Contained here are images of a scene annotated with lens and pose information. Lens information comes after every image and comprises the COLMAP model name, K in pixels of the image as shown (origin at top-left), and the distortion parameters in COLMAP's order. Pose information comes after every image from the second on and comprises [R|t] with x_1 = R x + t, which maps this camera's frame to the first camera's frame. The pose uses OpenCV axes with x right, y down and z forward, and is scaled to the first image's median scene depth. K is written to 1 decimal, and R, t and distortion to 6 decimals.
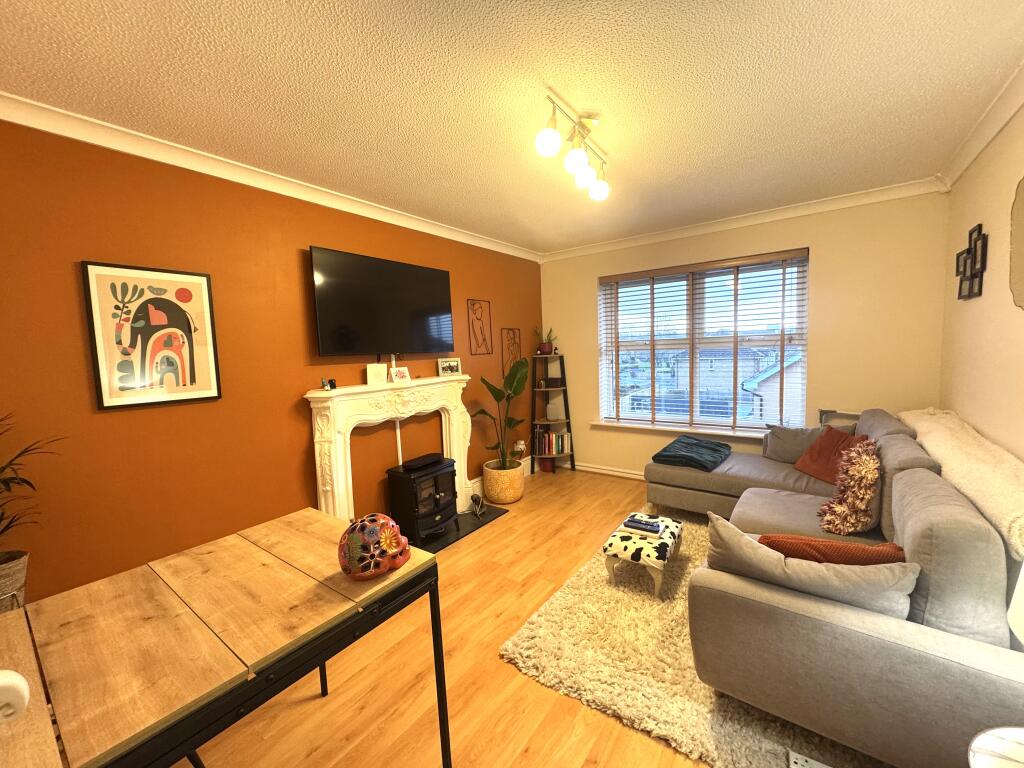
lens RADIAL K [[406.1, 0, 509.6], [0, 406.1, 381.7], [0, 0, 1]] dist [0.001399, 0.000361]
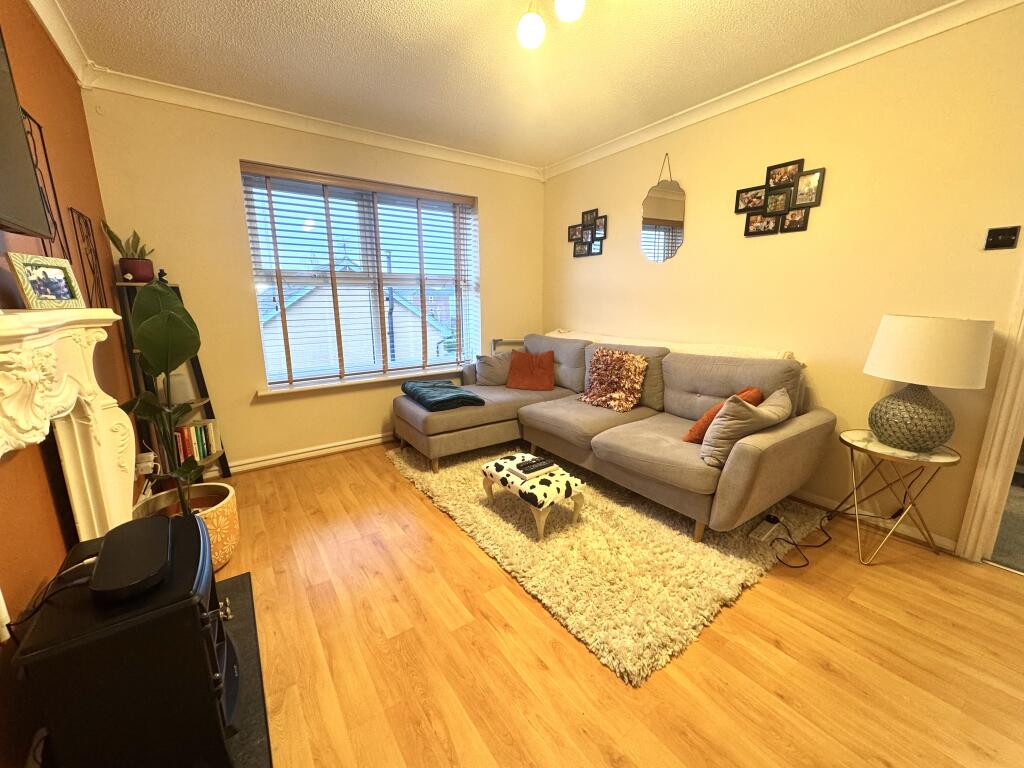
lens RADIAL K [[406.1, 0, 510.3], [0, 406.1, 384.4], [0, 0, 1]] dist [0.001399, 0.000361]
pose [[0.308697, -0.160970, 0.937441, -0.357524], [0.070880, 0.986728, 0.146092, 0.024630], [-0.948516, 0.021347, 0.316010, 0.521057]]
